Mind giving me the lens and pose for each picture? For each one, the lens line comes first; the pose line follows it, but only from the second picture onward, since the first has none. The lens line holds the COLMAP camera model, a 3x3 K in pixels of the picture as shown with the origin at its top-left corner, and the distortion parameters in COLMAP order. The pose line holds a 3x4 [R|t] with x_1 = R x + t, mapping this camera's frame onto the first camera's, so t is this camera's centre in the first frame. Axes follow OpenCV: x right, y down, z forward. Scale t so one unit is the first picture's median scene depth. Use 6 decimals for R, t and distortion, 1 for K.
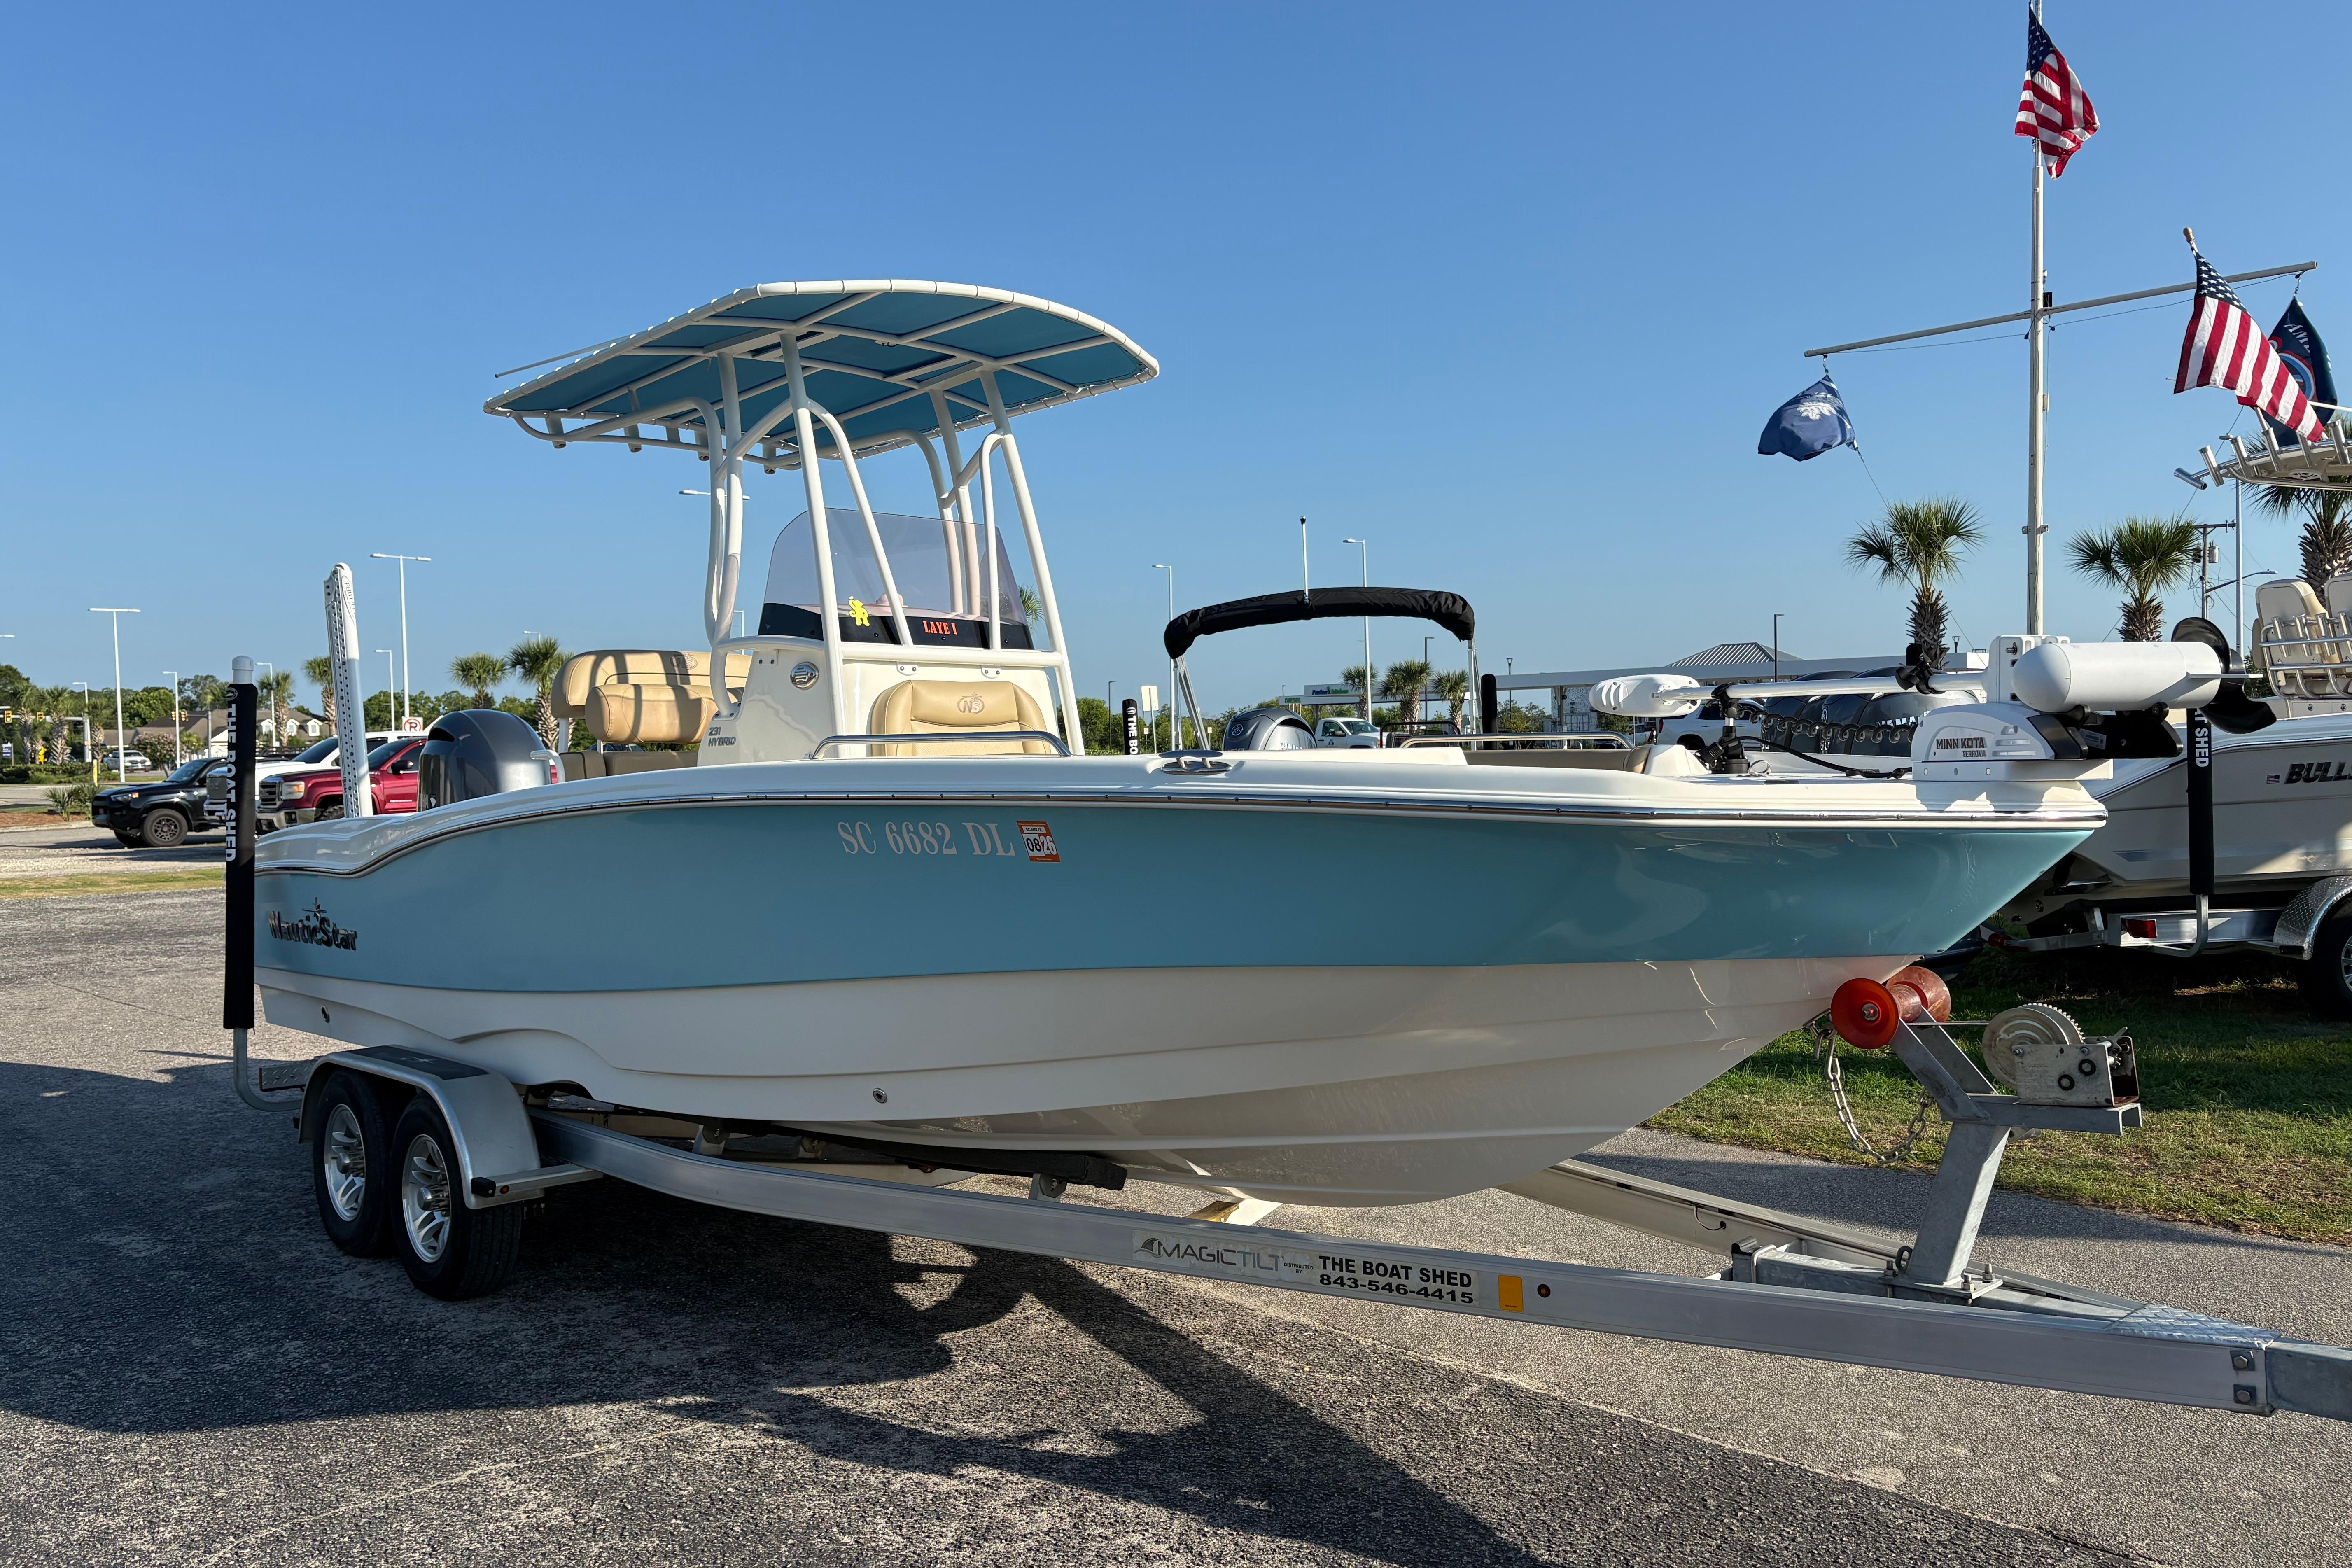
lens RADIAL K [[1767.2, 0, 1175.3], [0, 1767.2, 808.1], [0, 0, 1]] dist [0.112786, -0.177453]
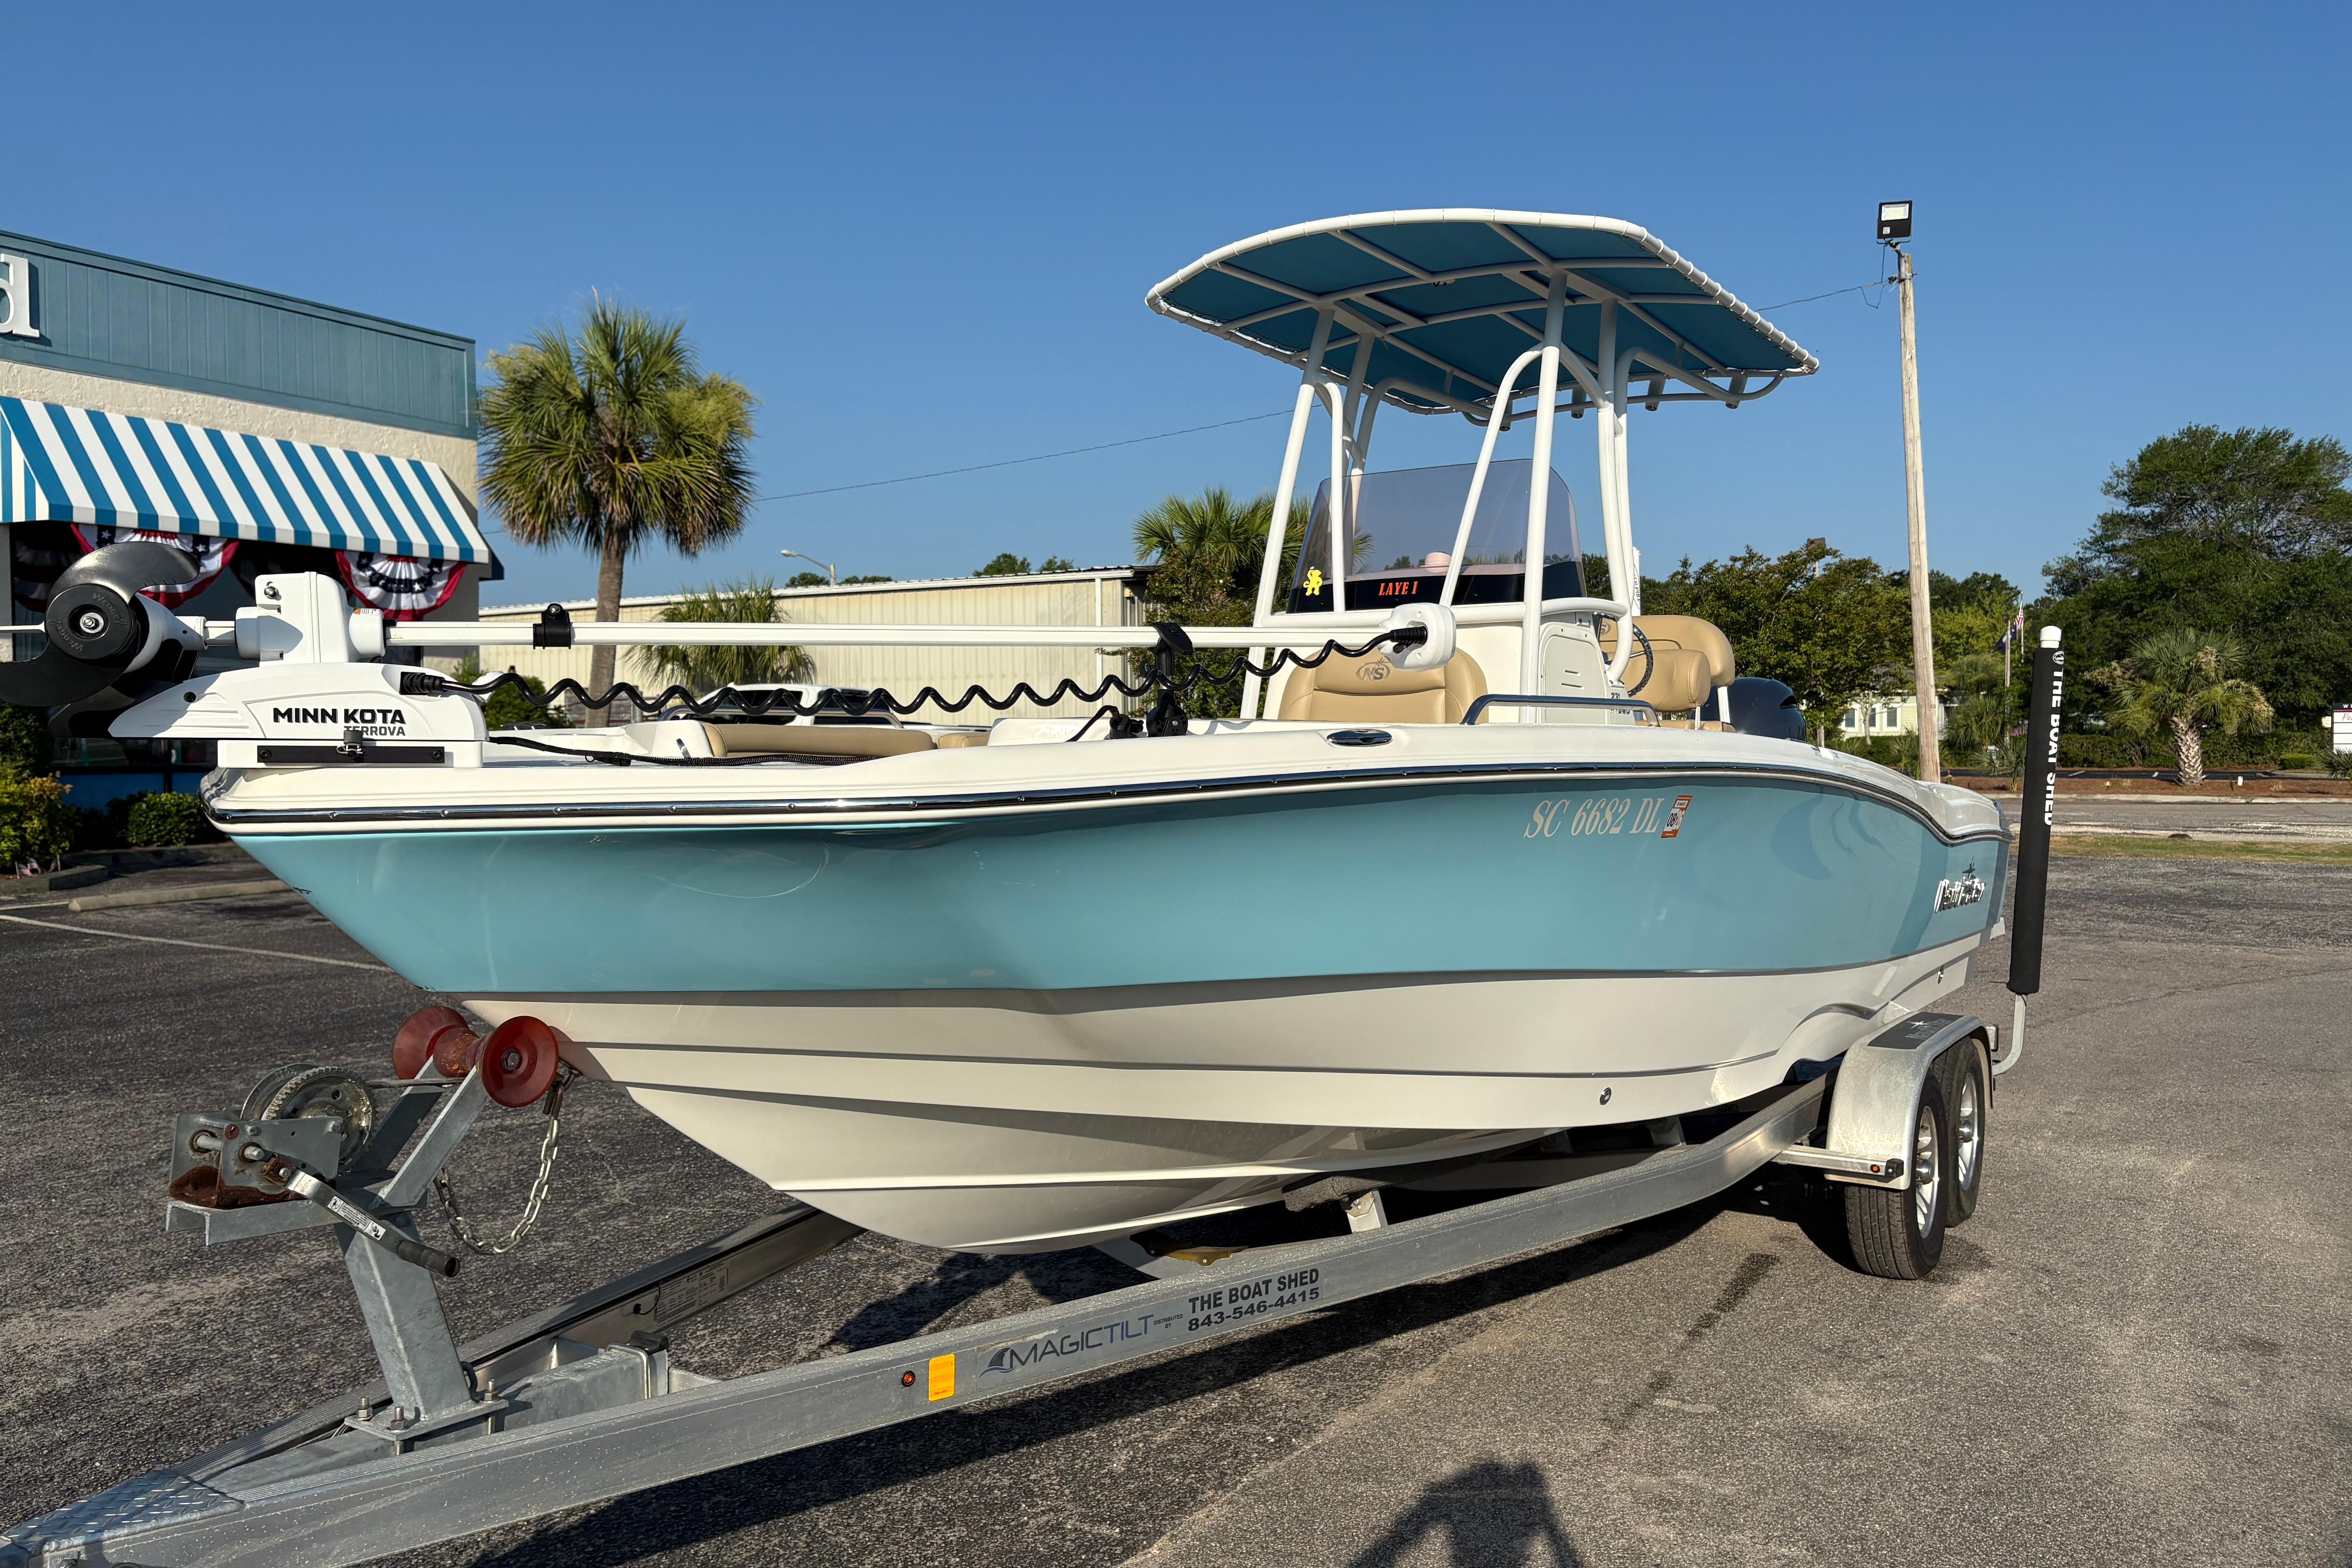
lens RADIAL K [[1773.7, 0, 1130.4], [0, 1773.7, 745.8], [0, 0, 1]] dist [0.002064, -0.006038]
pose [[0.217090, 0.015806, -0.976024, 0.635386], [-0.028264, 0.999551, 0.009901, -0.019573], [0.975742, 0.025437, 0.217439, 0.563684]]
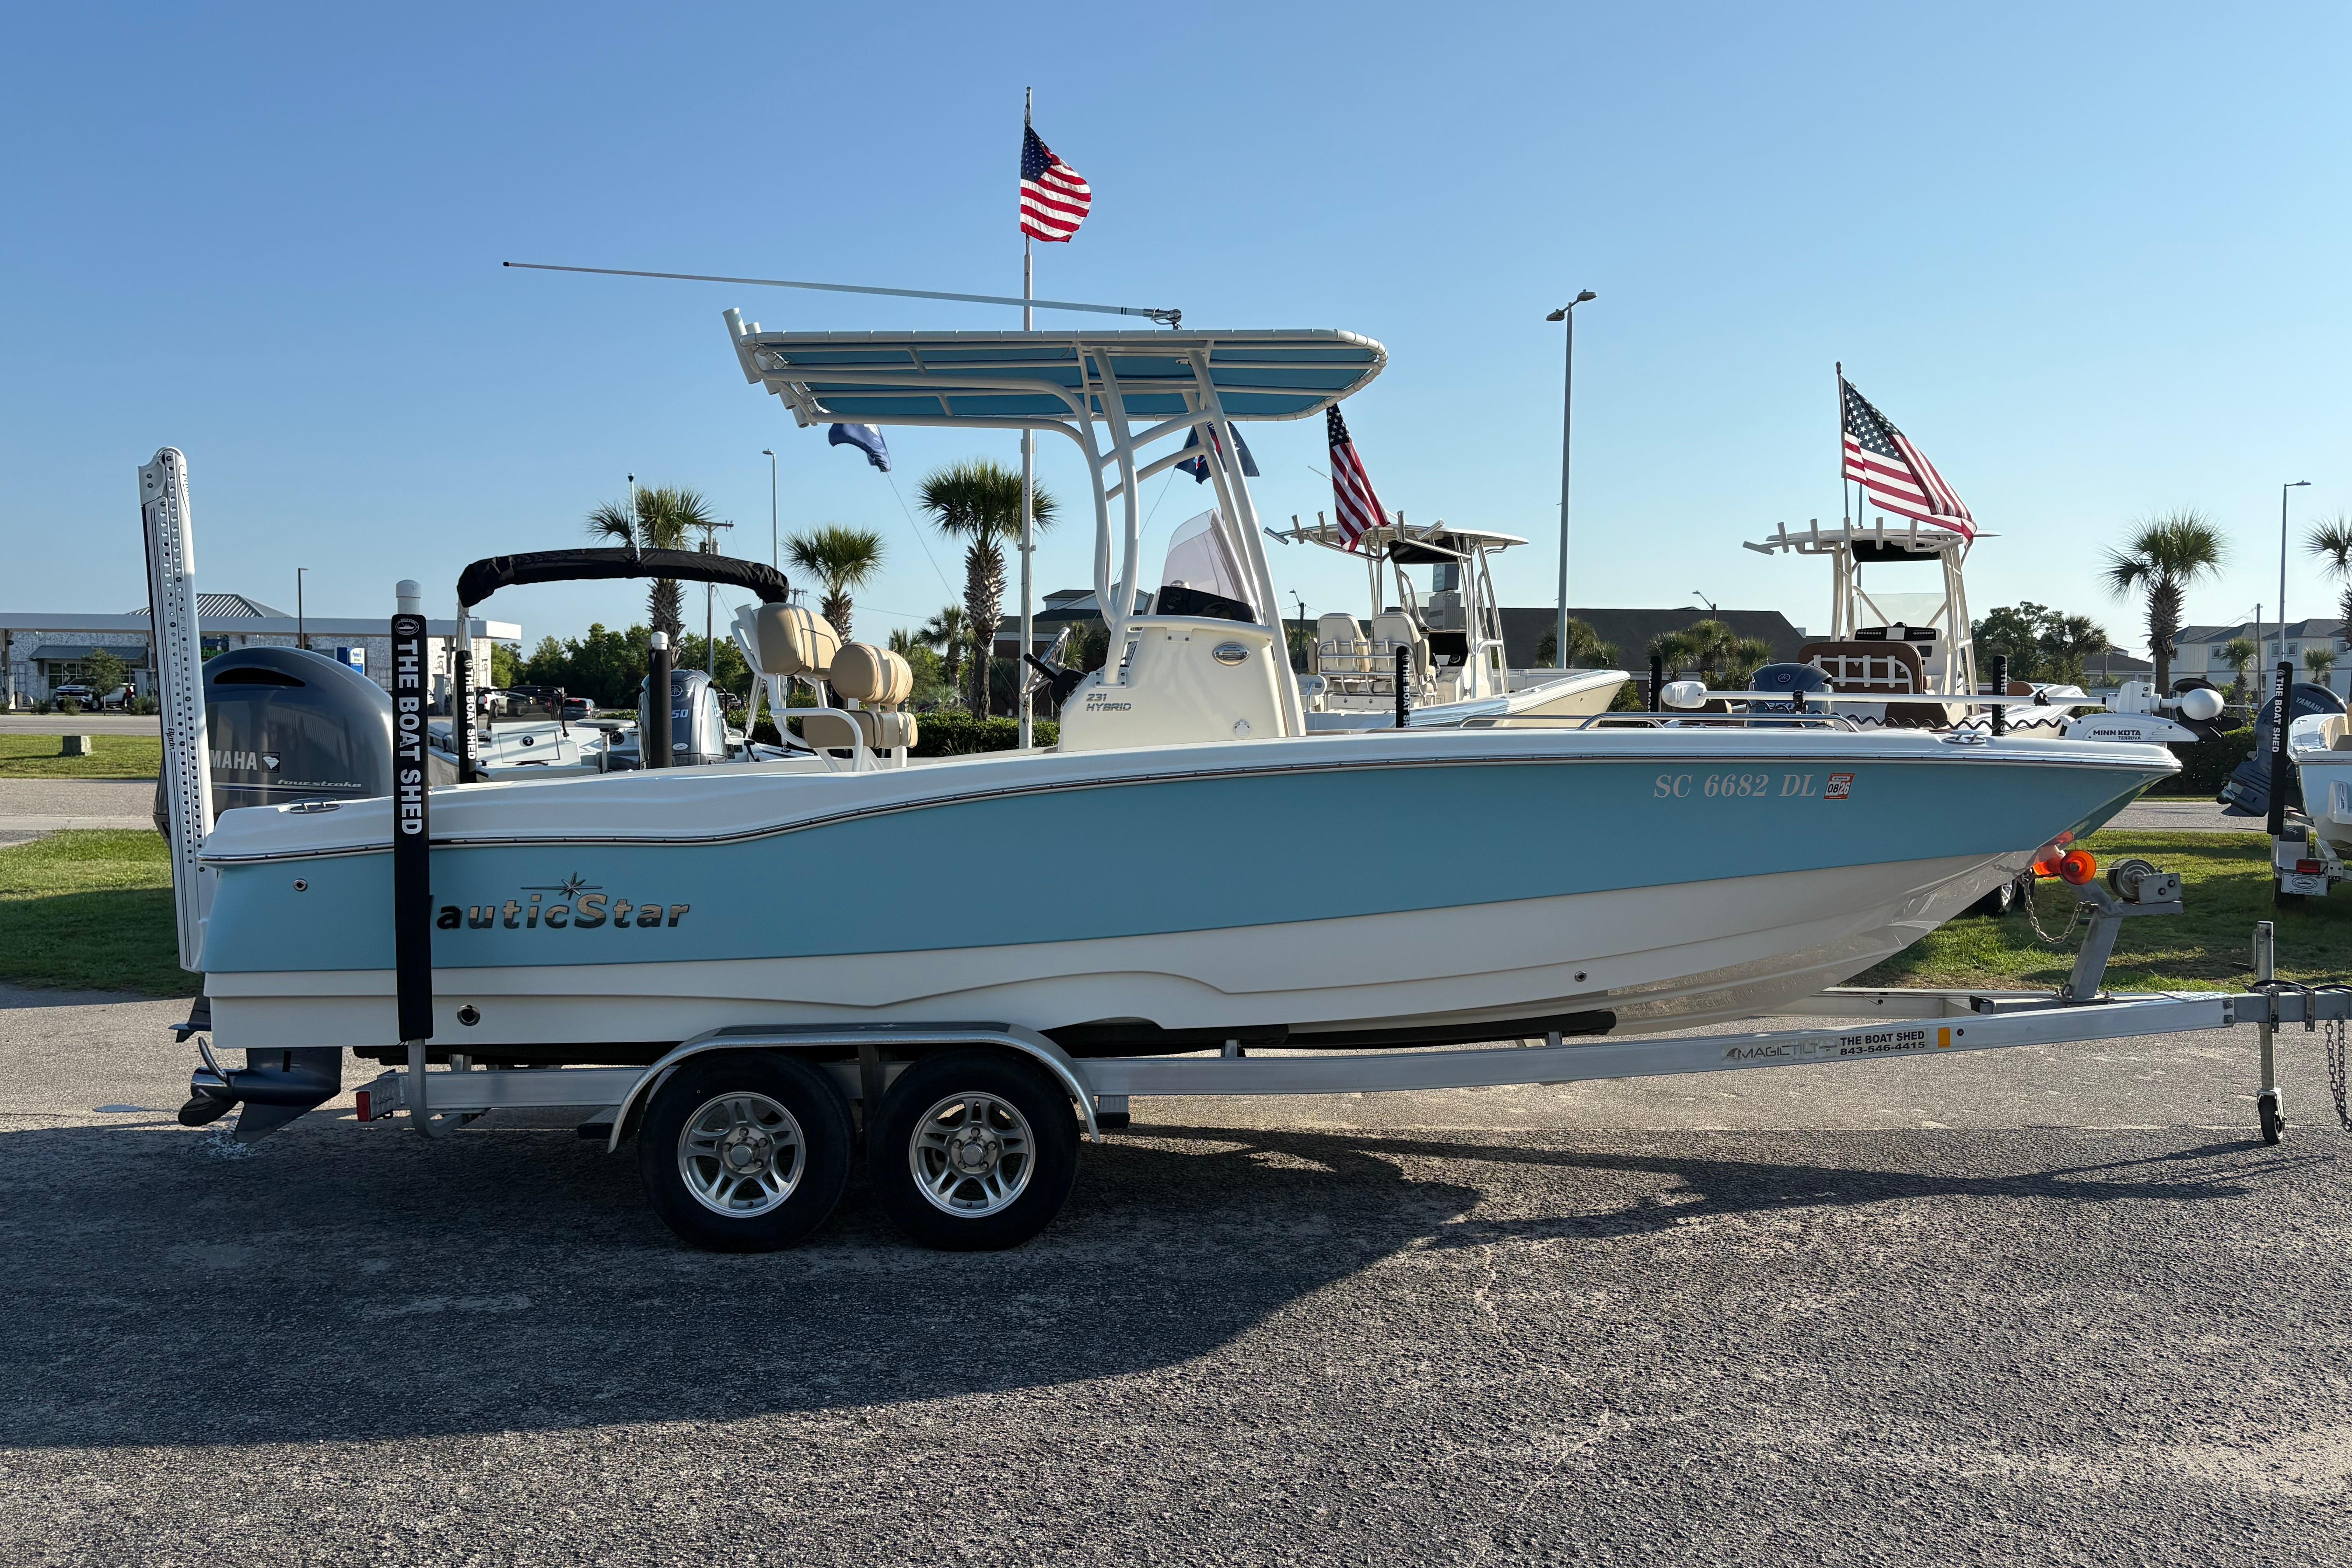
lens RADIAL K [[1781.1, 0, 1175.5], [0, 1781.1, 774.1], [0, 0, 1]] dist [0.040710, -0.027159]
pose [[0.670343, -0.004146, 0.742039, -0.891557], [0.002911, 0.999991, 0.002957, 0.000935], [-0.742045, 0.000178, 0.670350, 0.199549]]
